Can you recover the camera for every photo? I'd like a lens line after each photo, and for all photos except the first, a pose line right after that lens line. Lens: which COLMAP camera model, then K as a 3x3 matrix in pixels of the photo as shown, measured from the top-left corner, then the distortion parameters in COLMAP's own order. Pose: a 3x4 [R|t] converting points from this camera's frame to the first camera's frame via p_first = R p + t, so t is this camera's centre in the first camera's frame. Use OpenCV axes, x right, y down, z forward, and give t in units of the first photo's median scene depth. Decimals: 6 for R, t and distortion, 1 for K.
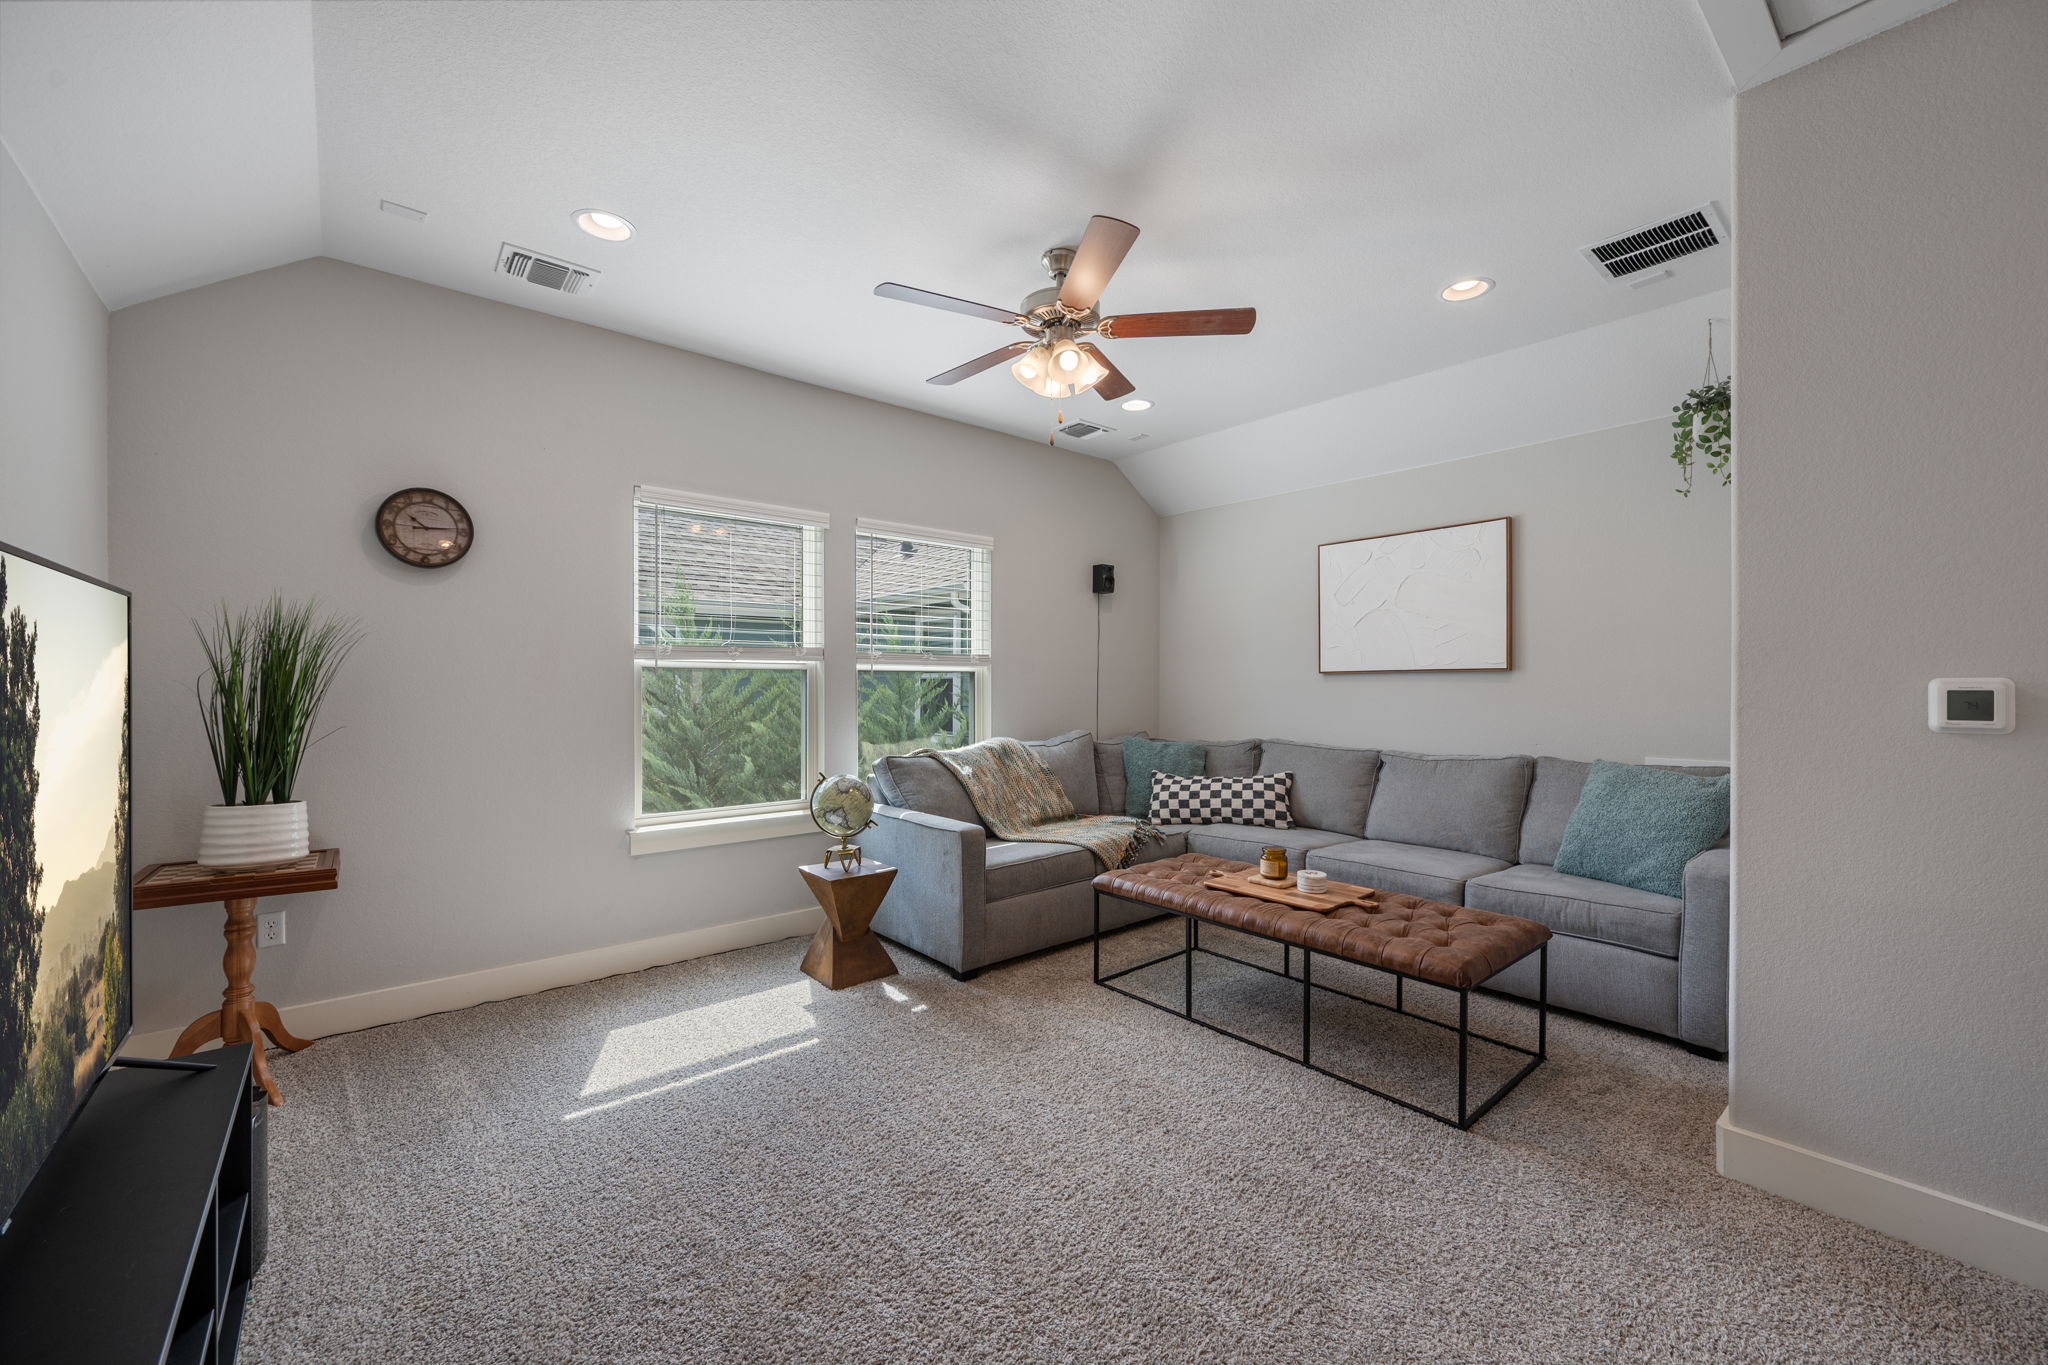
lens RADIAL K [[801.4, 0, 1025.0], [0, 801.4, 677.6], [0, 0, 1]] dist [-0.000743, -0.000104]
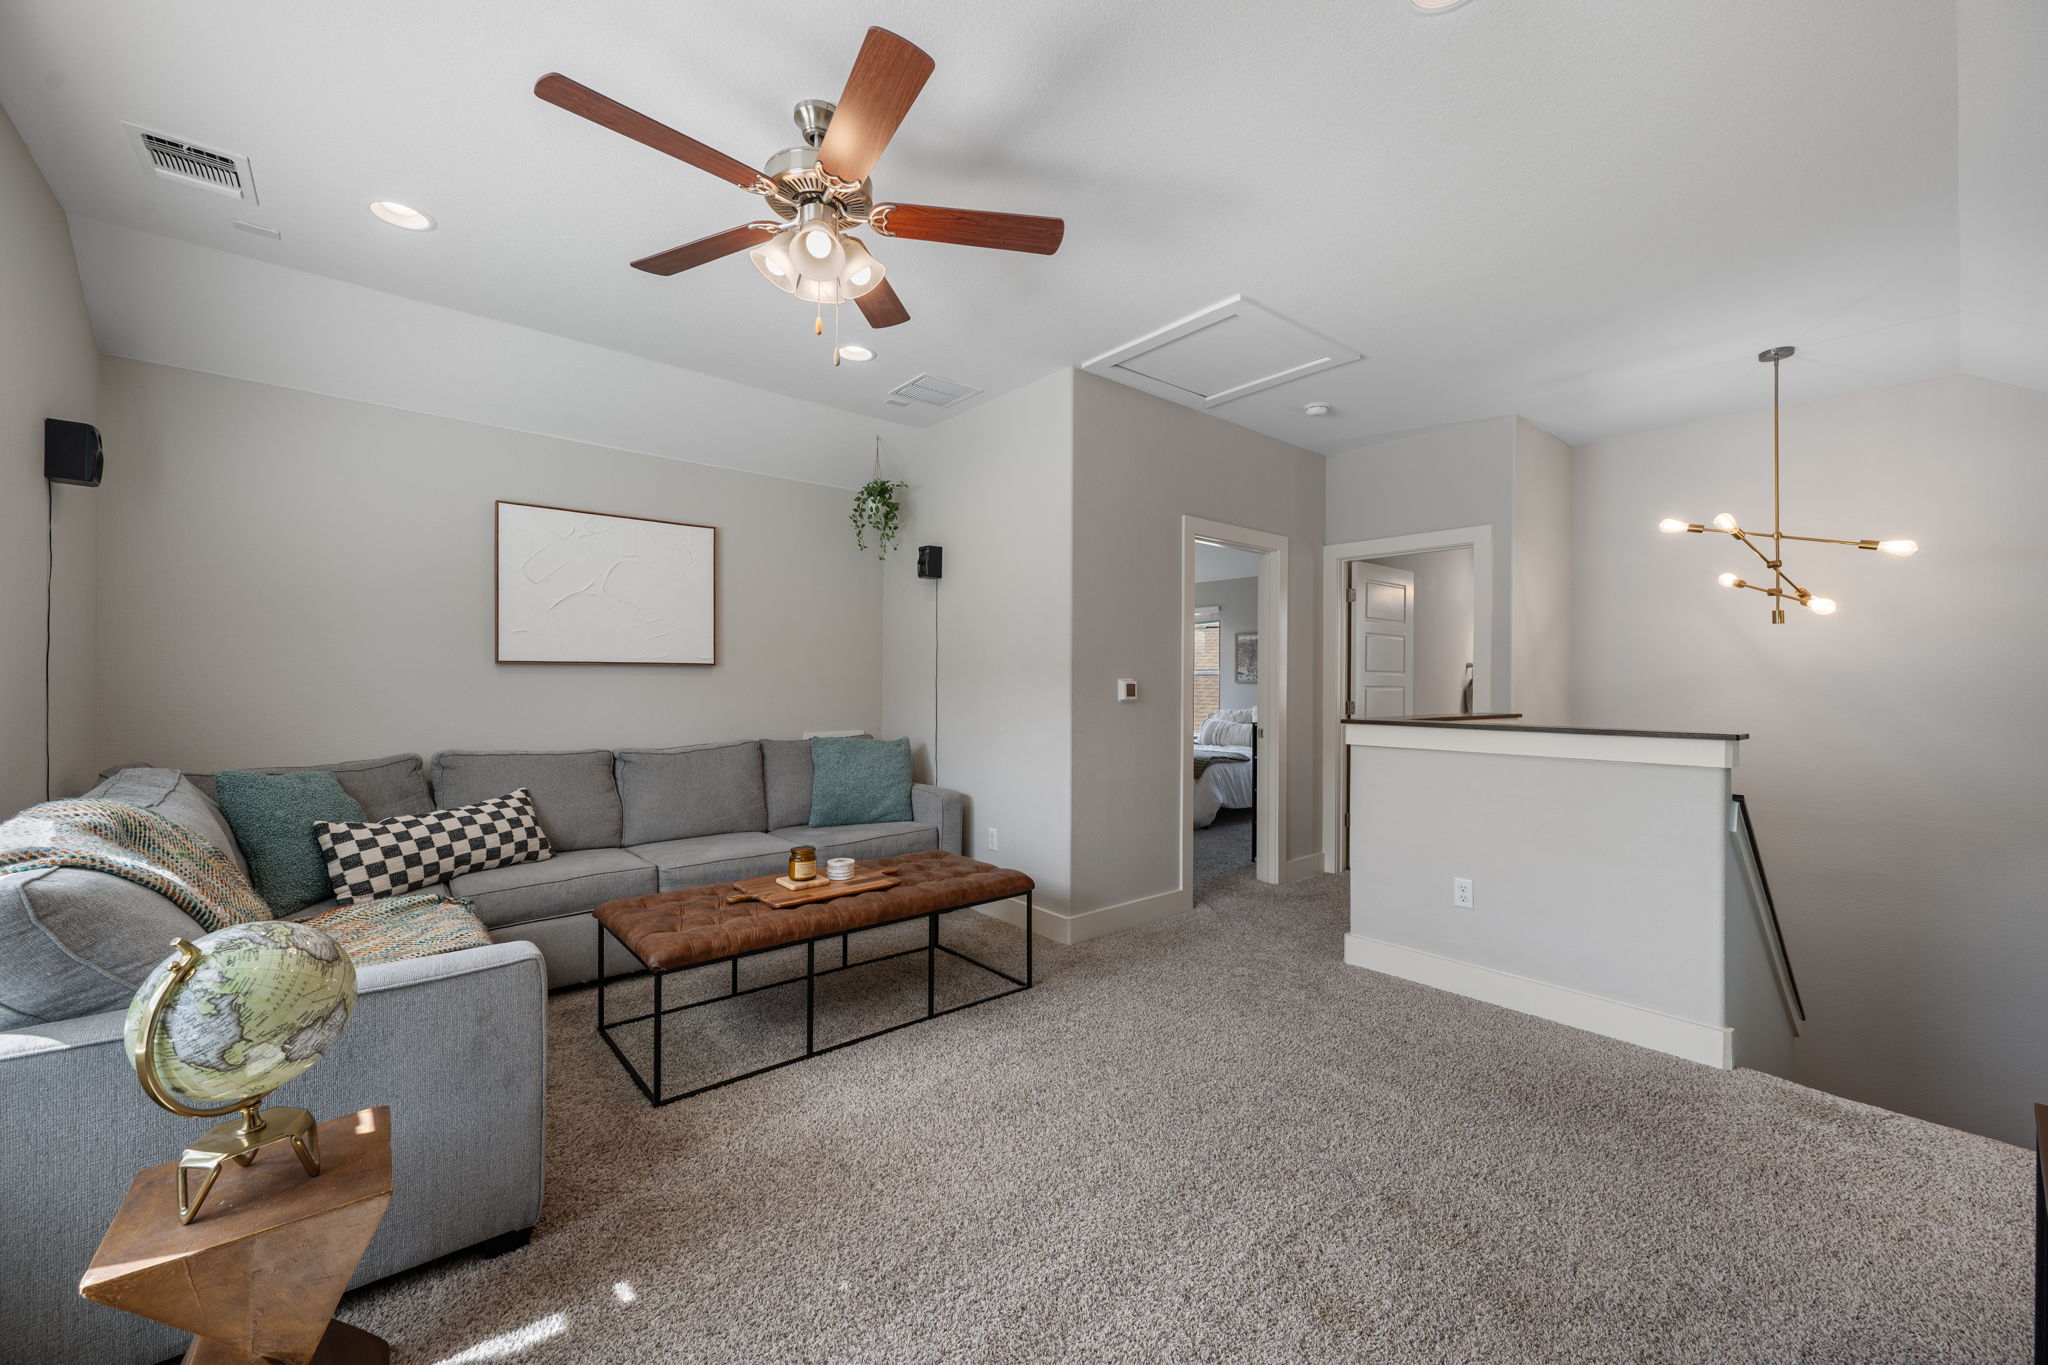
lens RADIAL K [[801.4, 0, 1025.0], [0, 801.4, 677.6], [0, 0, 1]] dist [-0.000743, -0.000104]
pose [[-0.006653, 0.006592, 0.999956, -0.538382], [-0.013519, 0.999886, -0.006681, 0.009986], [-0.999886, -0.013563, -0.006563, 0.614448]]
